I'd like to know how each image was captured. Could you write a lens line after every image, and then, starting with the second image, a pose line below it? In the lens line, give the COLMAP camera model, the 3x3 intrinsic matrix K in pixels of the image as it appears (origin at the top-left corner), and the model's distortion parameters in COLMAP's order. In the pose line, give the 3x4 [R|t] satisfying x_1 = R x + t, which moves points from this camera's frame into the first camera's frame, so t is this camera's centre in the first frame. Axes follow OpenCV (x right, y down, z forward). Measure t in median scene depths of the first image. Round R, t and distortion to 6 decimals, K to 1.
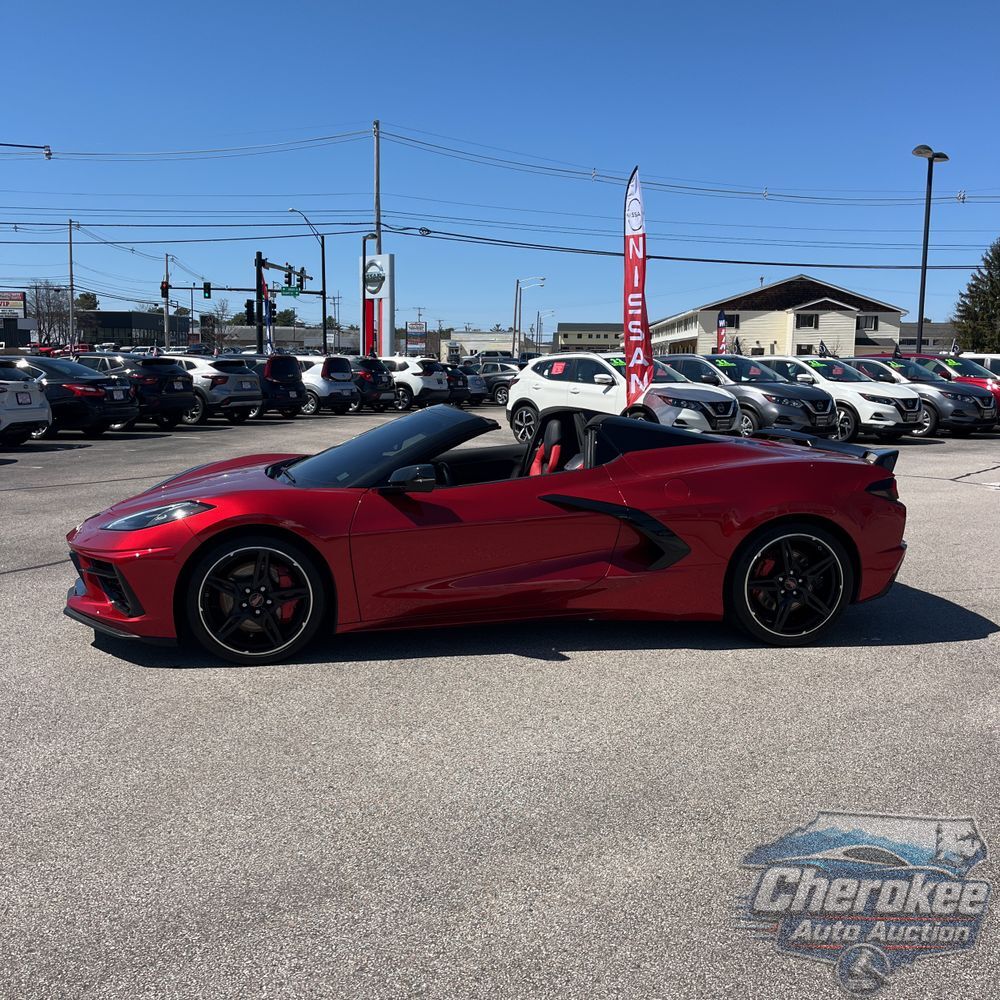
lens RADIAL K [[1006.9, 0, 499.9], [0, 1006.9, 491.6], [0, 0, 1]] dist [0.012935, 0.000000]
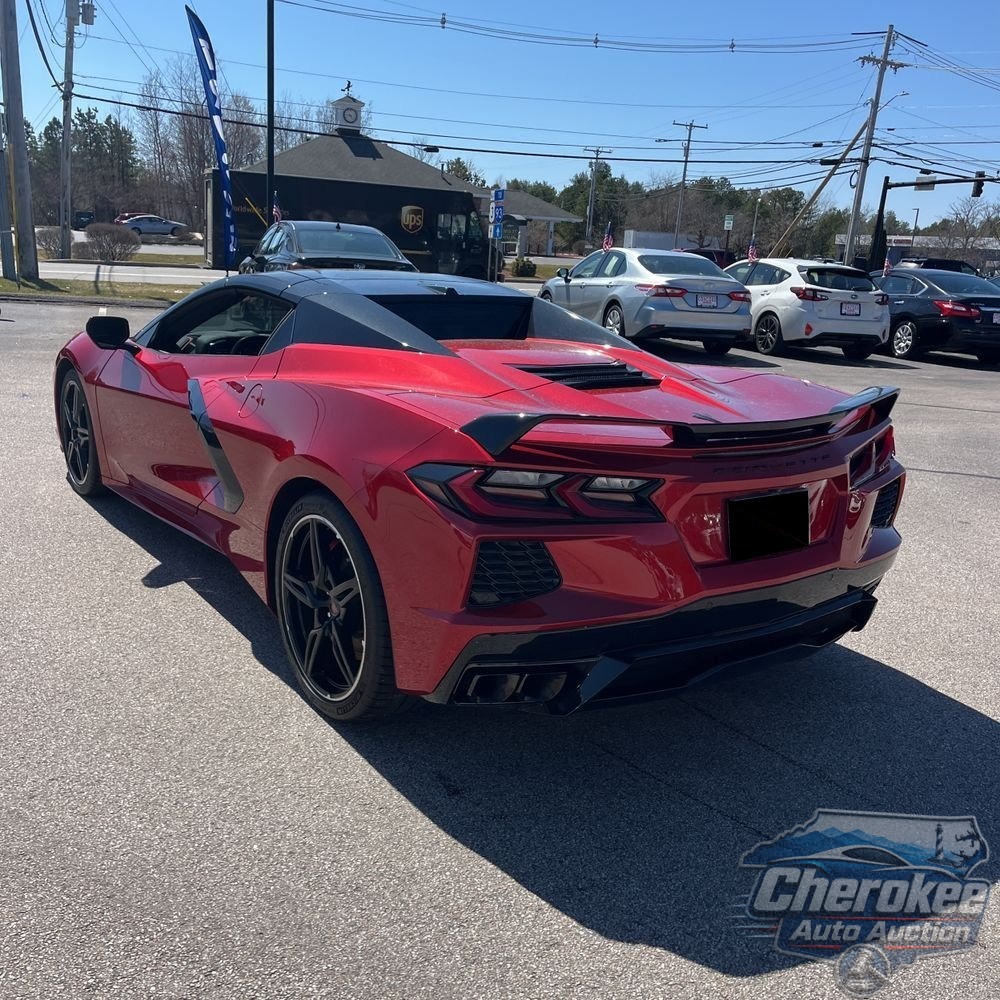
lens RADIAL K [[1006.9, 0, 493.2], [0, 1006.9, 514.2], [0, 0, 1]] dist [0.012935, 0.000000]
pose [[0.404386, 0.244523, -0.881295, 0.185419], [-0.170312, 0.966875, 0.190120, -0.019733], [0.898591, 0.073213, 0.432636, 0.201491]]
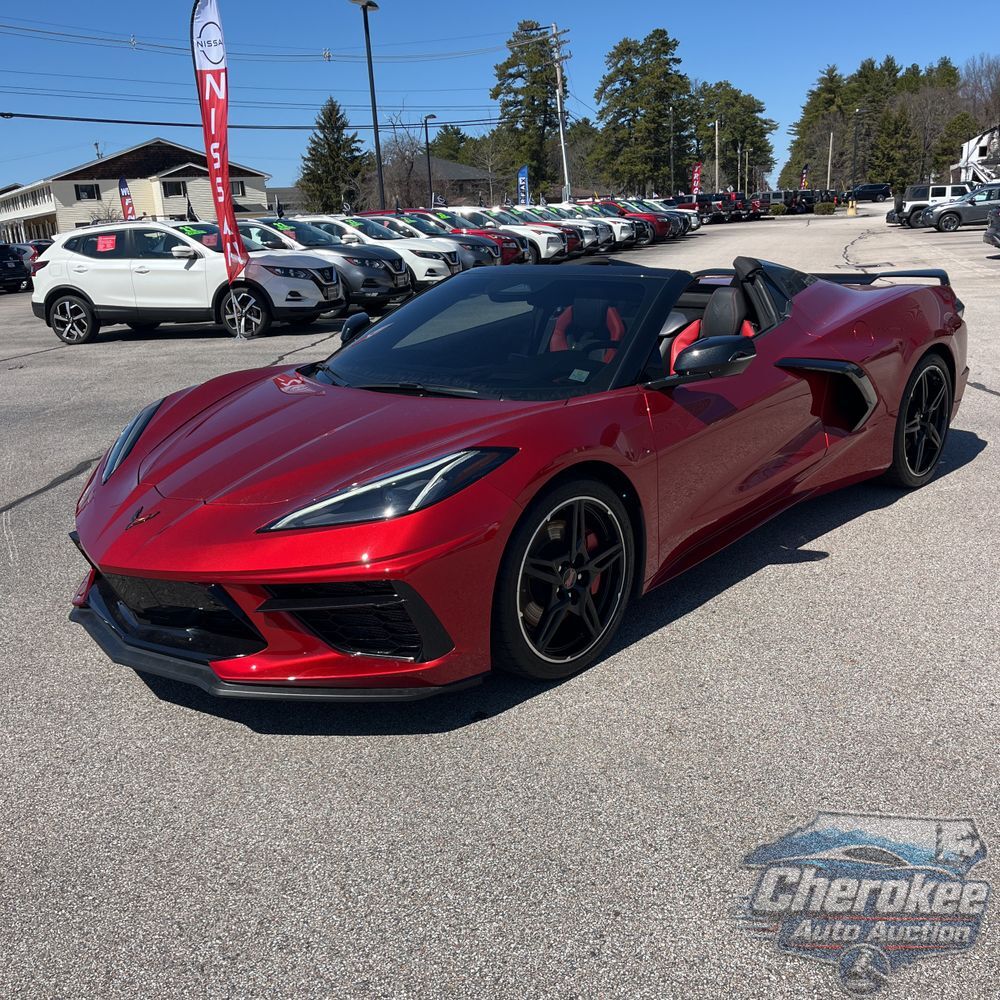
lens RADIAL K [[1006.9, 0, 517.8], [0, 1006.9, 494.2], [0, 0, 1]] dist [0.012935, 0.000000]
pose [[0.798669, -0.210301, 0.563827, -0.136105], [0.138617, 0.976044, 0.167700, -0.012835], [-0.585588, -0.055781, 0.808688, 0.109377]]
